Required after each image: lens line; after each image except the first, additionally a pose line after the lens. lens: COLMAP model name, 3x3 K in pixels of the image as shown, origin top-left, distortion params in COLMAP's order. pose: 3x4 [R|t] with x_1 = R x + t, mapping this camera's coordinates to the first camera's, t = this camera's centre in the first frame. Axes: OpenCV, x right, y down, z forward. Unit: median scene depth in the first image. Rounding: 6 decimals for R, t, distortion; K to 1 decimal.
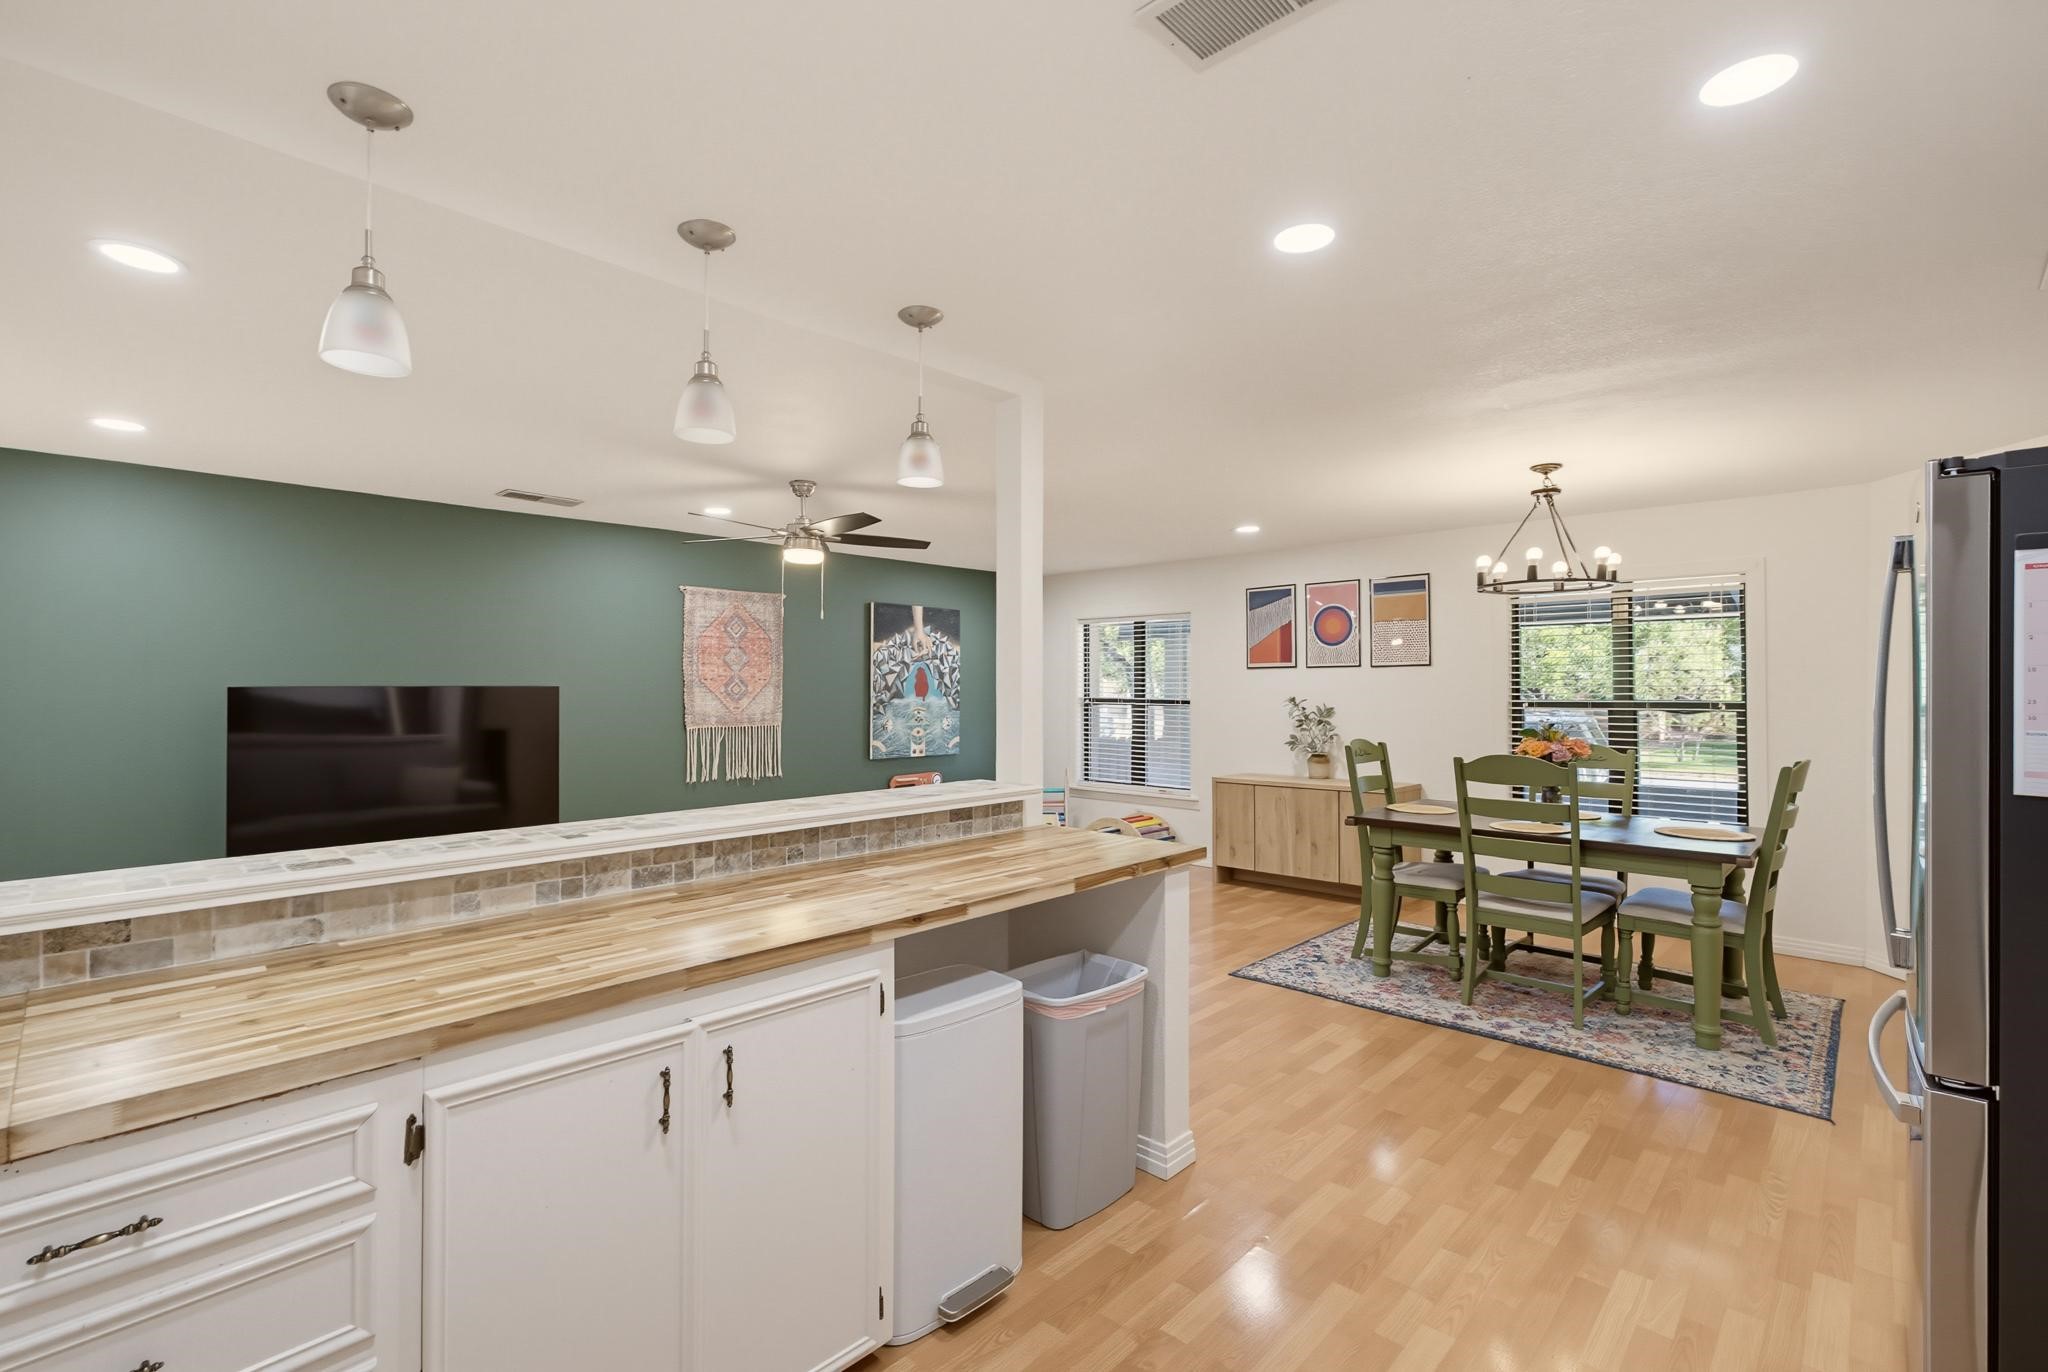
lens RADIAL K [[929.1, 0, 1022.0], [0, 929.1, 674.2], [0, 0, 1]] dist [-0.007225, 0.000190]
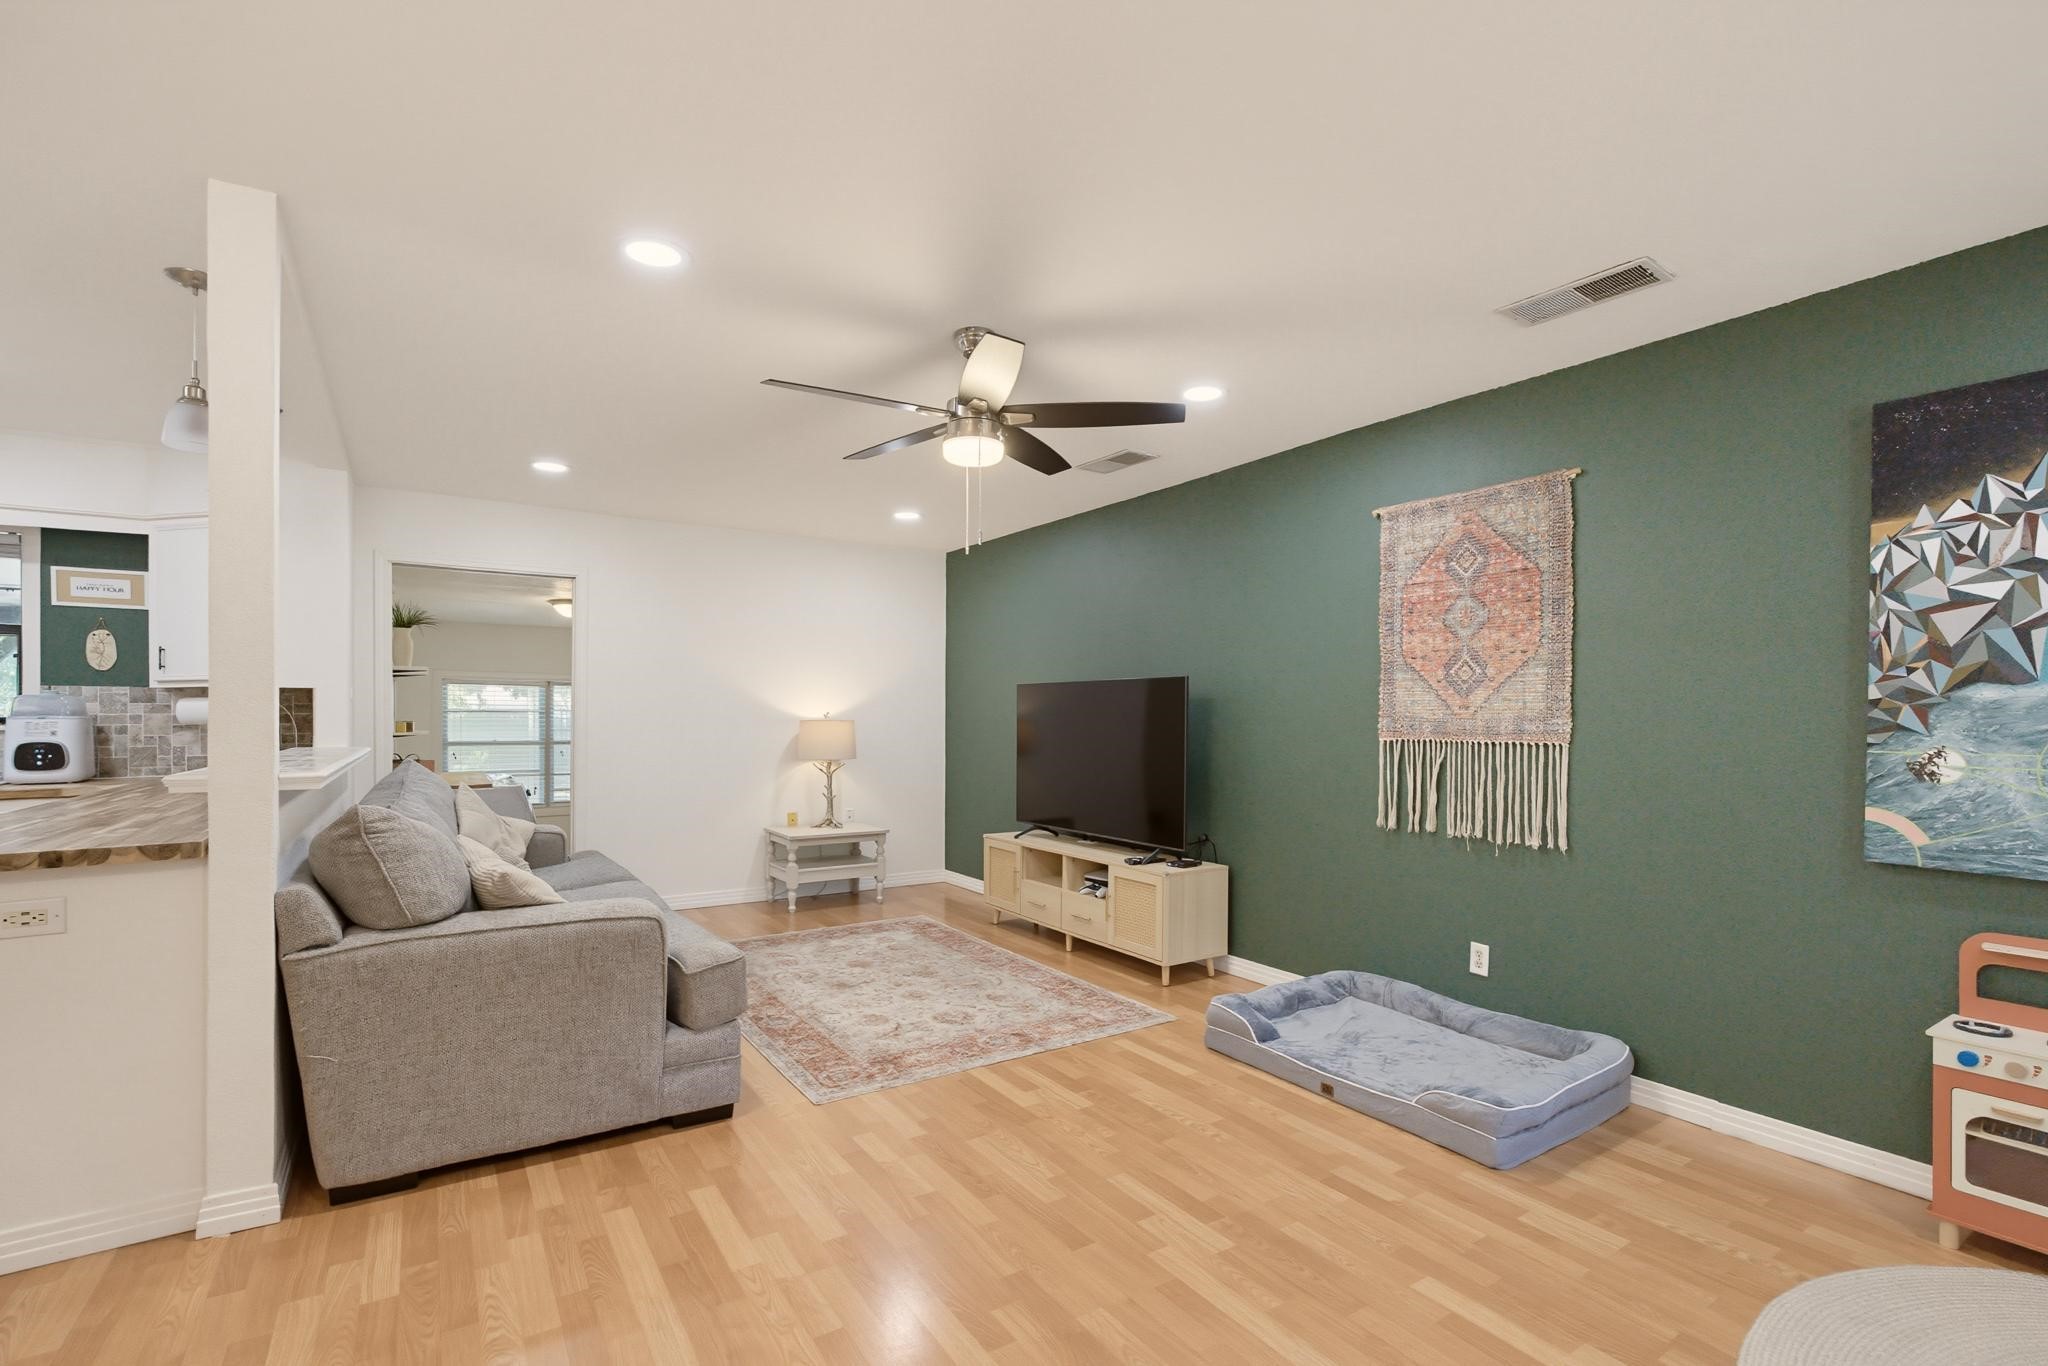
lens RADIAL K [[920.3, 0, 1027.2], [0, 920.3, 714.5], [0, 0, 1]] dist [-0.005017, 0.004612]
pose [[-0.217316, 0.000415, -0.976101, 0.281367], [0.009719, 0.999951, -0.001739, 0.040295], [0.976053, -0.009864, -0.217309, 0.897637]]
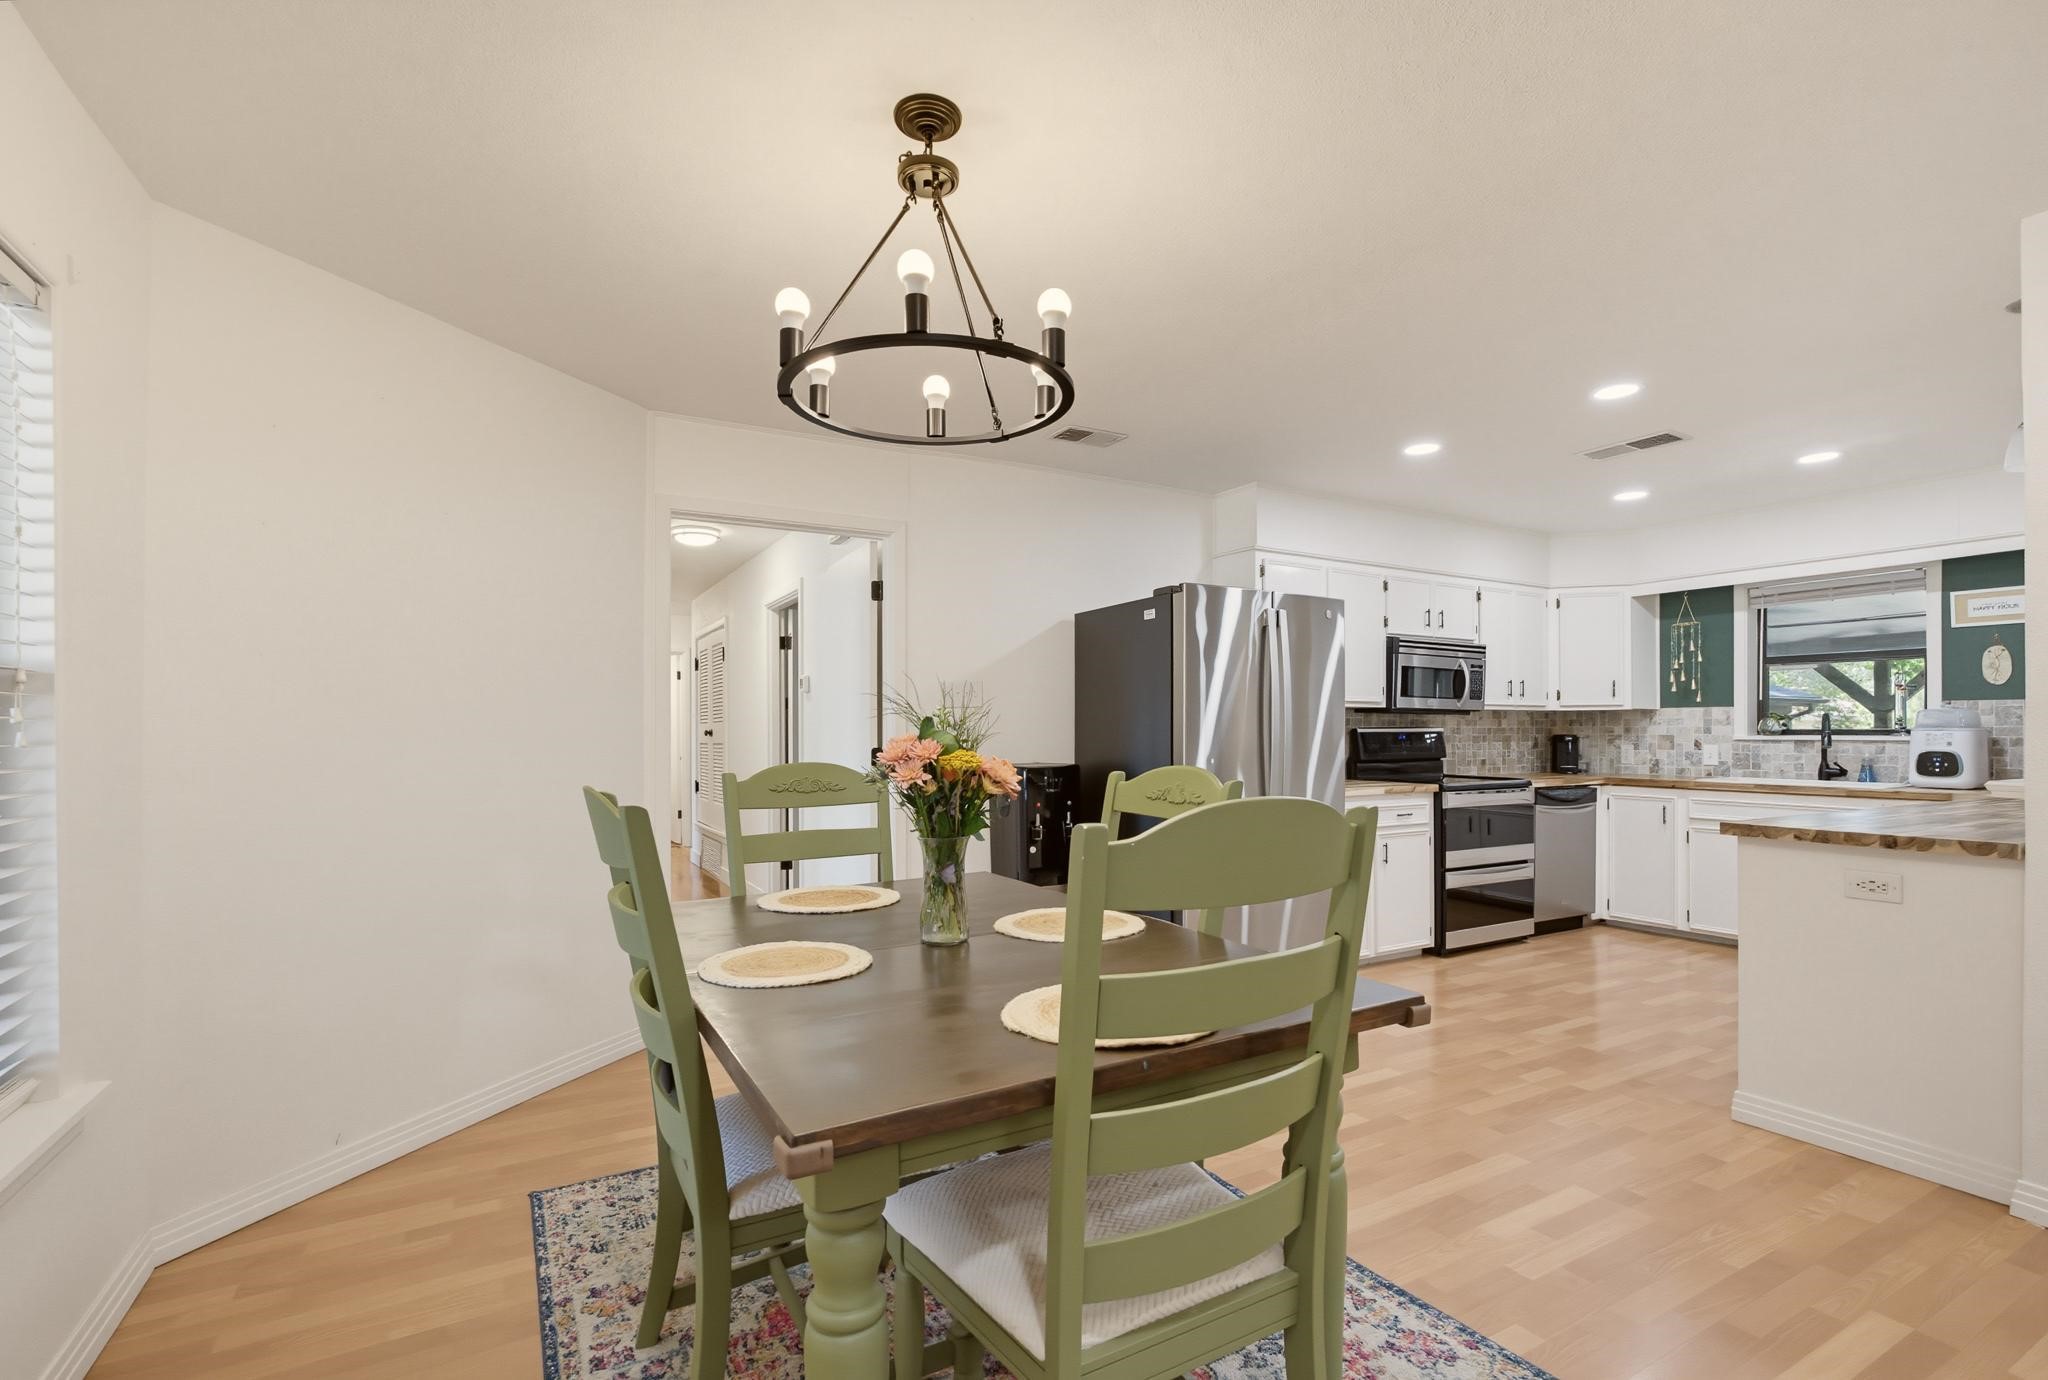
lens RADIAL K [[928.0, 0, 1025.5], [0, 928.0, 727.8], [0, 0, 1]] dist [0.000133, 0.000219]
pose [[-0.960354, 0.000377, 0.278783, 0.287707], [-0.002855, 0.999933, -0.011186, 0.043480], [-0.278768, -0.011538, -0.960289, 0.984032]]
